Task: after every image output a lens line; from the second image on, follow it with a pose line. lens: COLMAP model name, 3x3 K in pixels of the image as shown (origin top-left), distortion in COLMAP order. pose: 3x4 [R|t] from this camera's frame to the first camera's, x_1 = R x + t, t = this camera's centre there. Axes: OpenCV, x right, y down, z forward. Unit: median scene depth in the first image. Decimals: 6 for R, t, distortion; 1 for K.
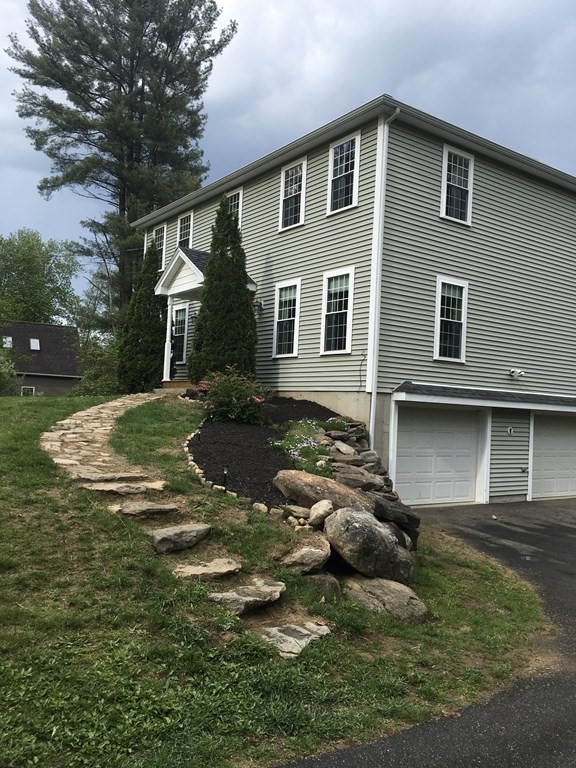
lens RADIAL K [[654.6, 0, 284.9], [0, 654.6, 382.3], [0, 0, 1]] dist [0.080825, -0.113737]
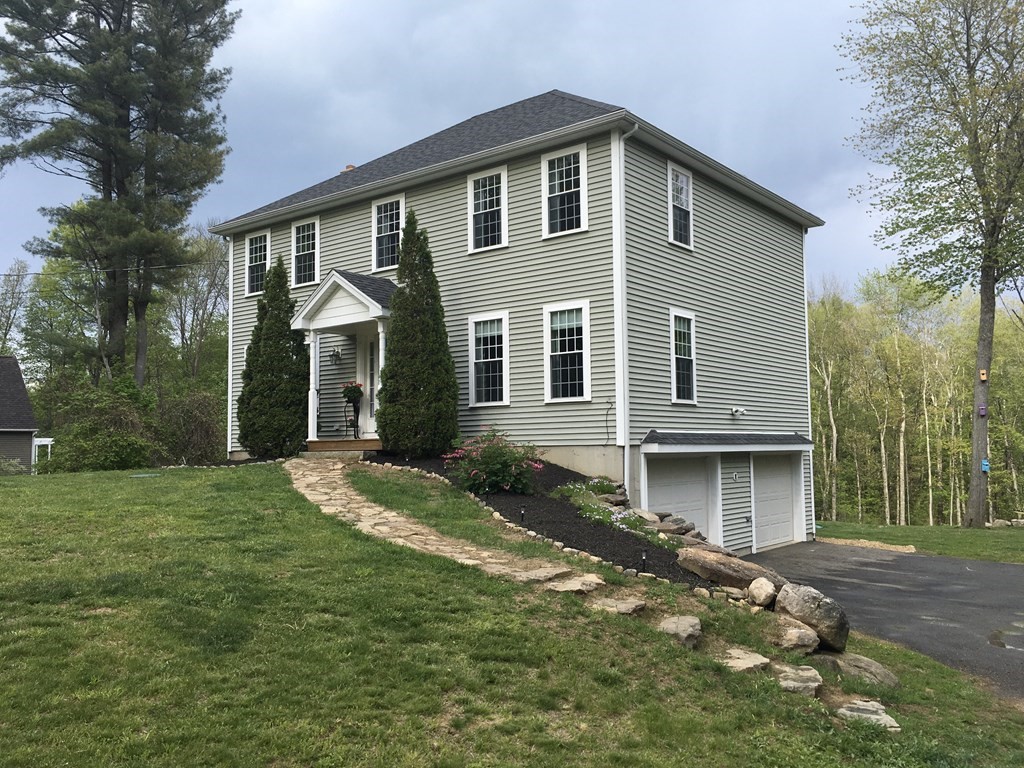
lens RADIAL K [[872.8, 0, 512.0], [0, 872.8, 384.0], [0, 0, 1]] dist [0.080825, -0.113737]
pose [[0.959569, -0.039363, 0.278707, -0.299234], [0.047474, 0.998621, -0.022410, -0.042947], [-0.277441, 0.034735, 0.960115, -0.065930]]
